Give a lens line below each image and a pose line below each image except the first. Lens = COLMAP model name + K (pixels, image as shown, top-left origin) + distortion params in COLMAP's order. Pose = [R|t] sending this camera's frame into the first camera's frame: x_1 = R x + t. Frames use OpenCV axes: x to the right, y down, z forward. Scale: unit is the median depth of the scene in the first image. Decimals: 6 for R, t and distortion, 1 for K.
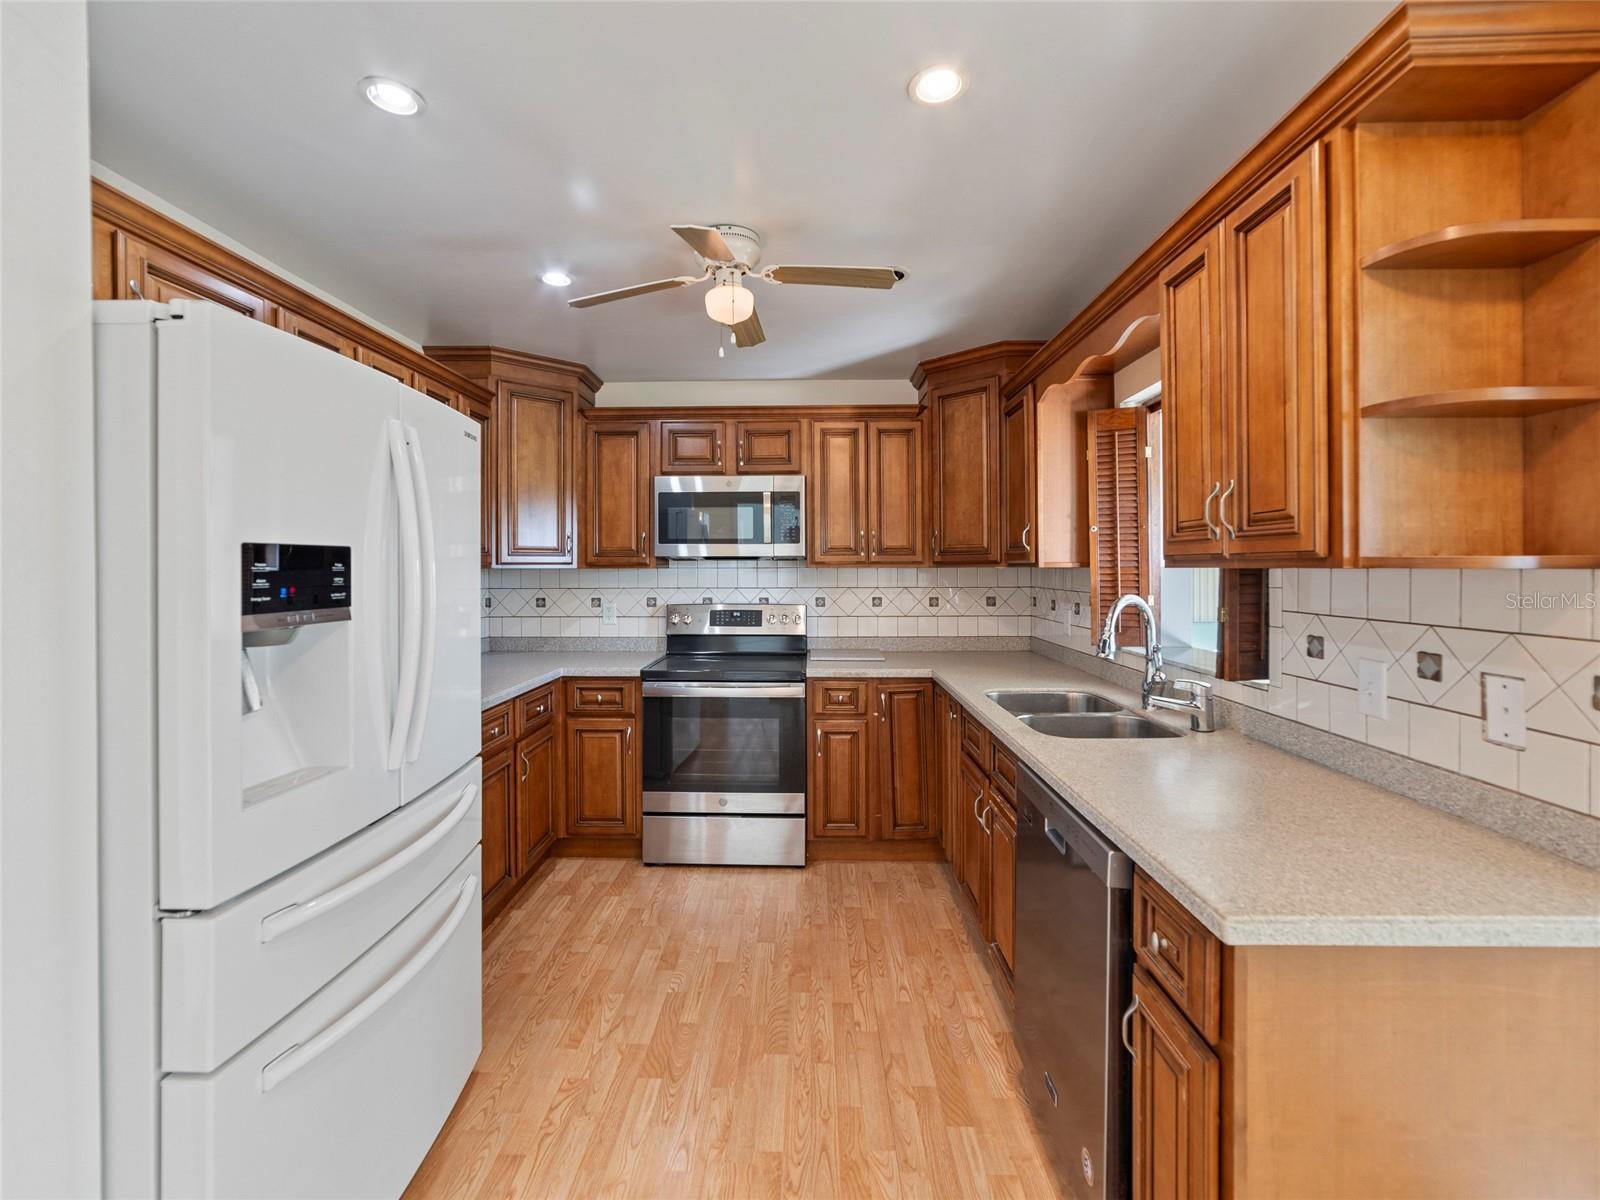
lens RADIAL K [[704.5, 0, 778.1], [0, 704.5, 568.2], [0, 0, 1]] dist [-0.020761, 0.007166]
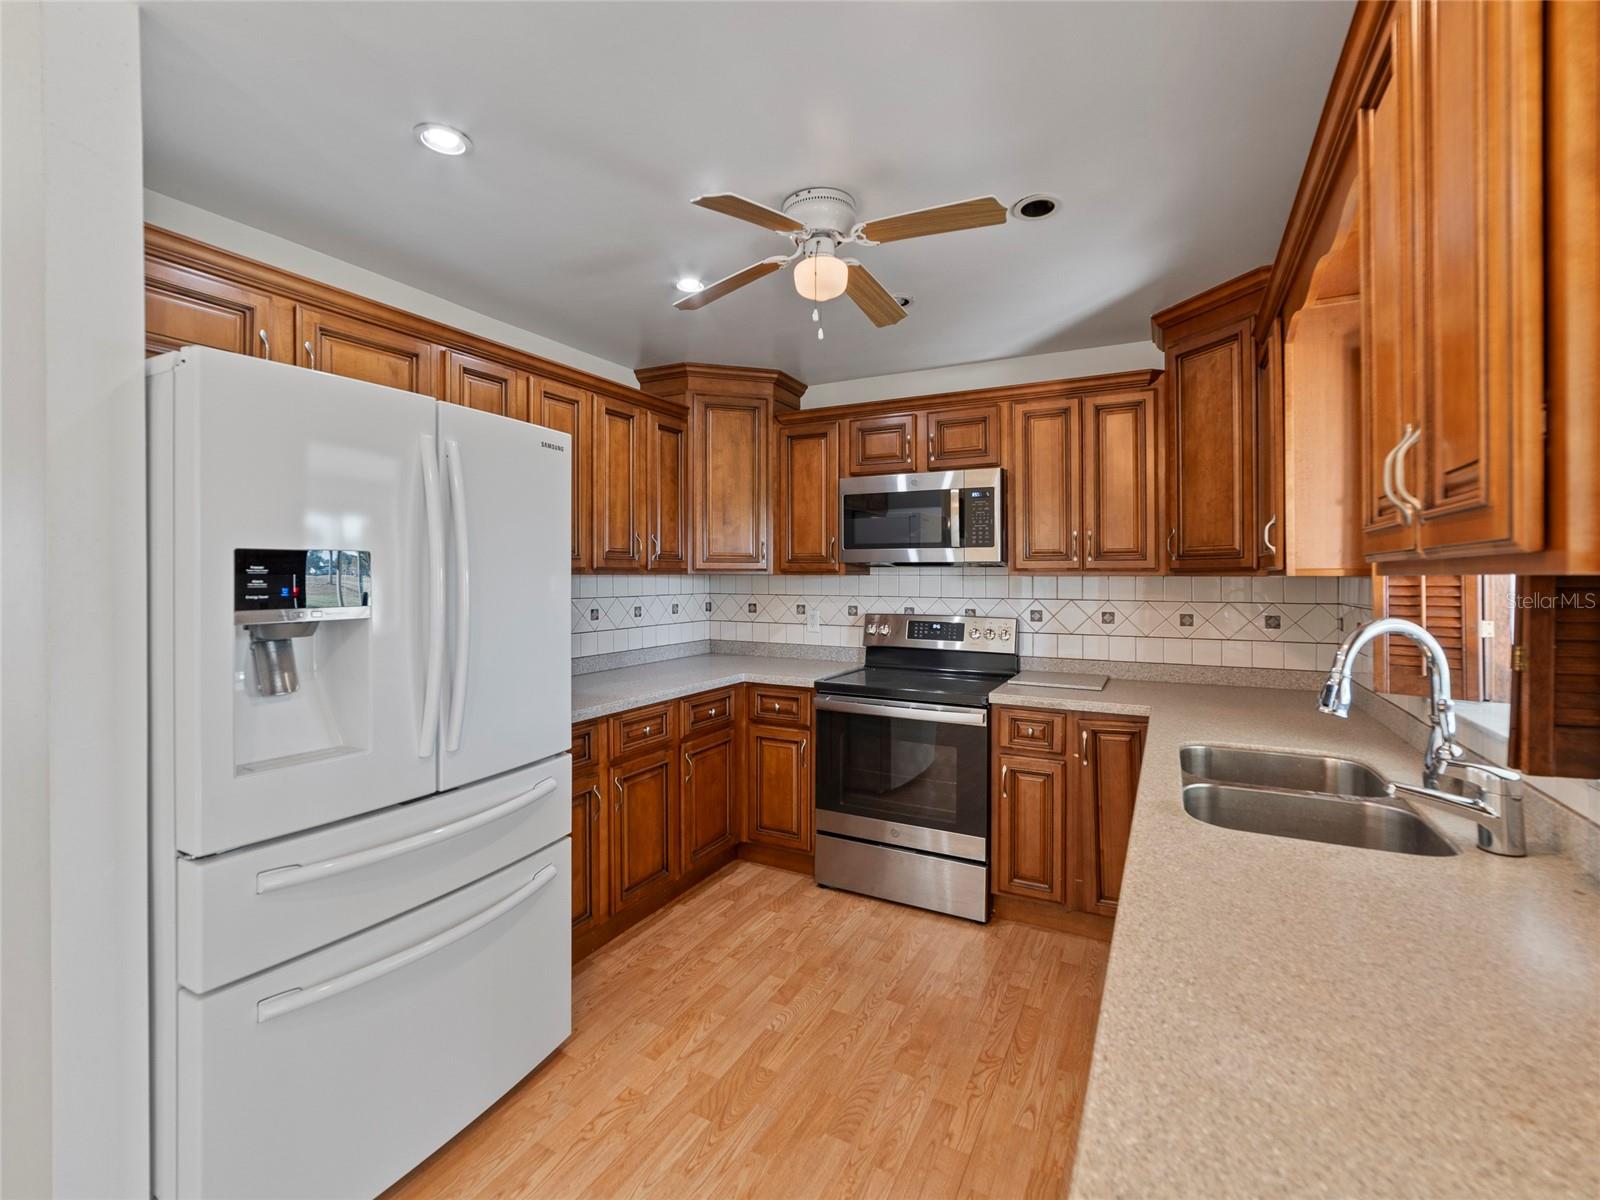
lens RADIAL K [[704.5, 0, 794.2], [0, 704.5, 576.2], [0, 0, 1]] dist [-0.020761, 0.007166]
pose [[0.895661, 0.005813, -0.444699, 0.219453], [-0.005901, 0.999982, 0.001187, 0.001102], [0.444698, 0.001561, 0.895679, 0.137264]]
